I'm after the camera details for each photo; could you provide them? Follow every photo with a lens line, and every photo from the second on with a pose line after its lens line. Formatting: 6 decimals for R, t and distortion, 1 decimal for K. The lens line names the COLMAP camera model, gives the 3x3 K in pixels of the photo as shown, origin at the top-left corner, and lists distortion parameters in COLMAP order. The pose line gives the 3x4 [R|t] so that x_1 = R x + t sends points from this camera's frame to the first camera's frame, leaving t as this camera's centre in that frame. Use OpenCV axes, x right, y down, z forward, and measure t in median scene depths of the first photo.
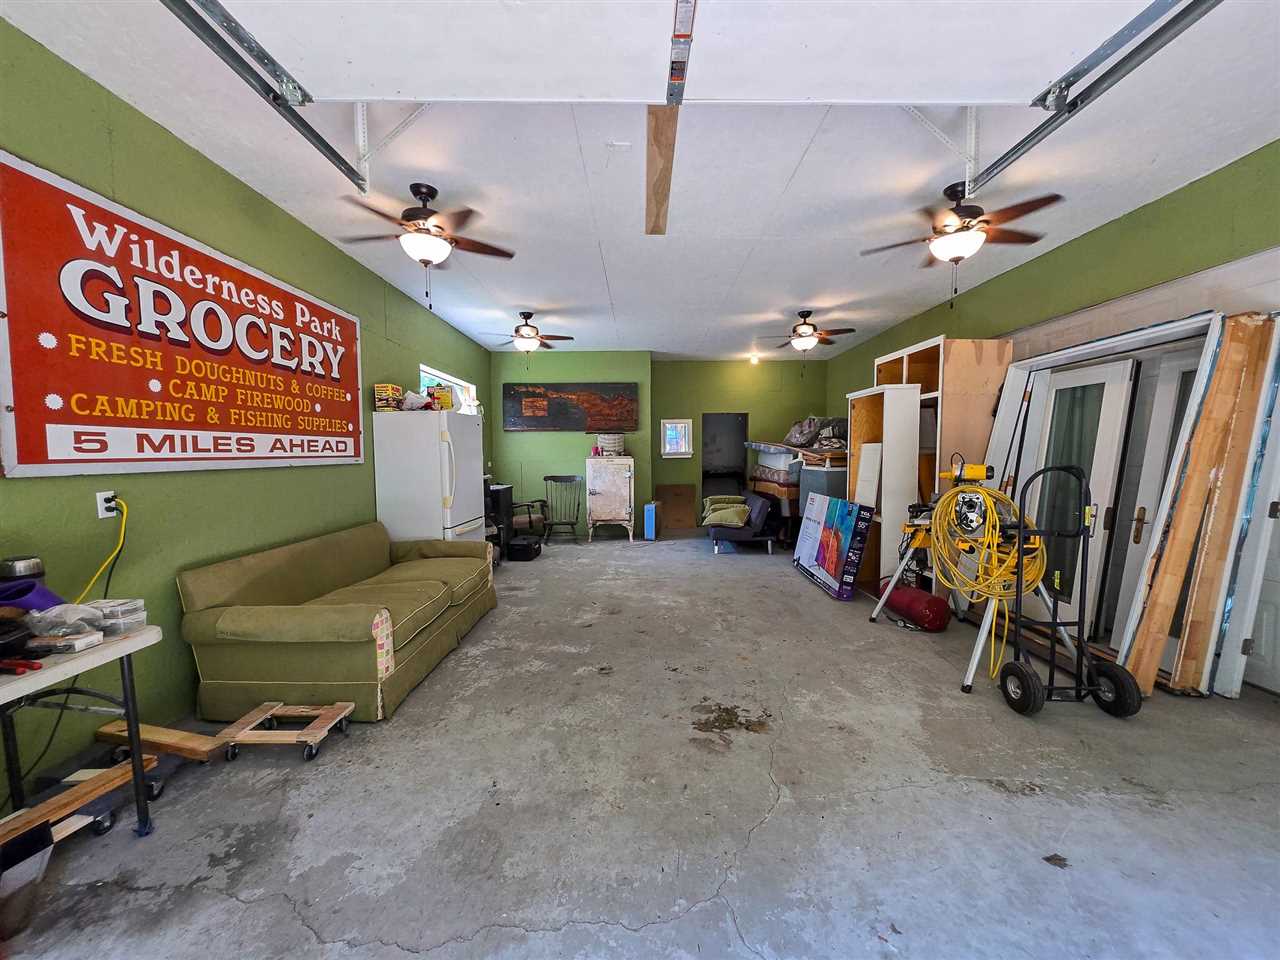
lens RADIAL K [[507.3, 0, 640.0], [0, 507.3, 480.0], [0, 0, 1]] dist [-0.000006, 0.000001]
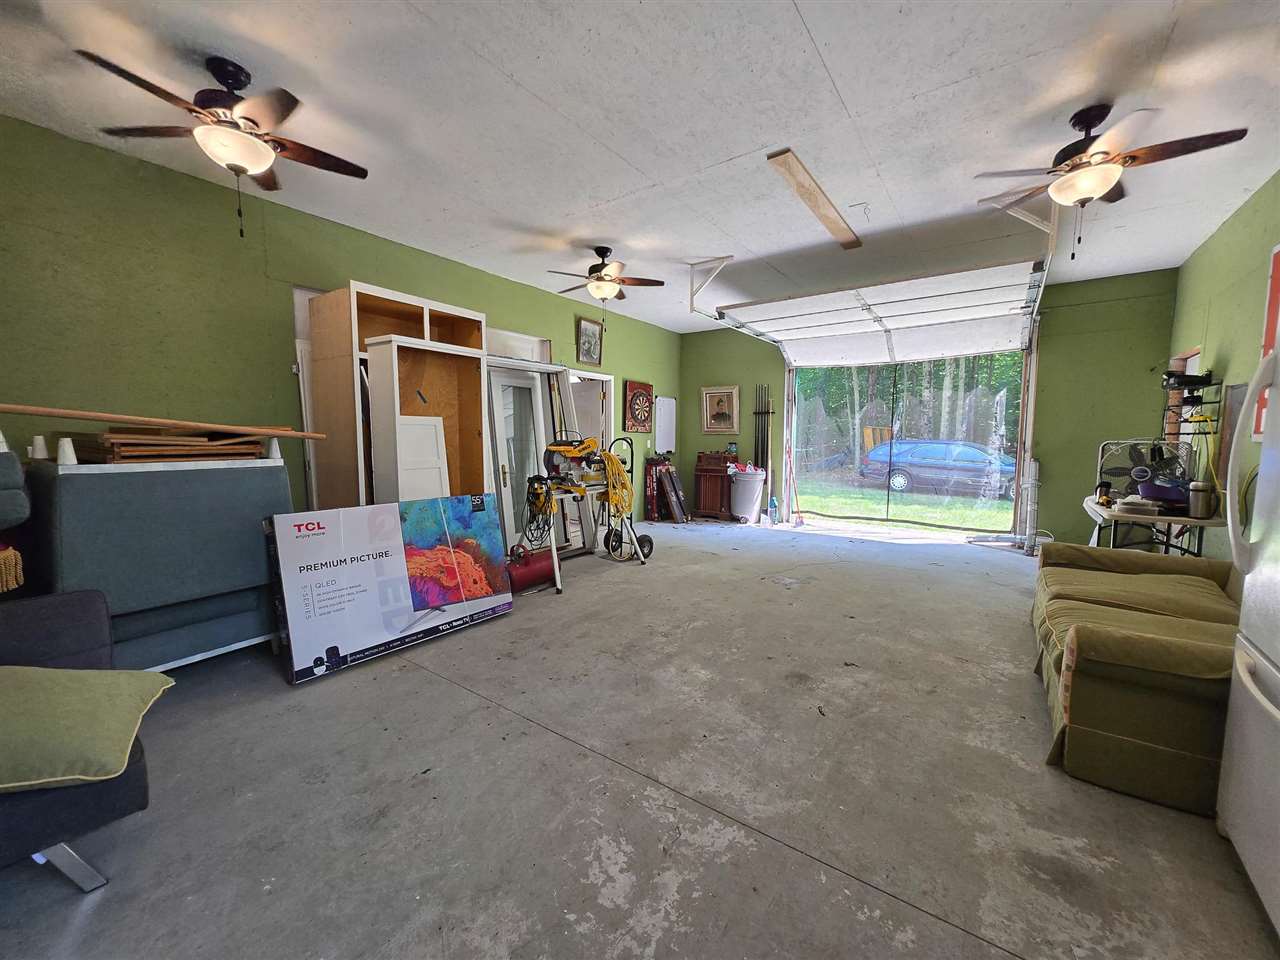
lens RADIAL K [[507.3, 0, 640.0], [0, 507.3, 480.0], [0, 0, 1]] dist [-0.000006, 0.000001]
pose [[-0.812868, -0.047007, 0.580548, -0.257080], [0.035919, 0.990795, 0.130518, -0.076703], [-0.581340, 0.126947, -0.803697, 1.660792]]
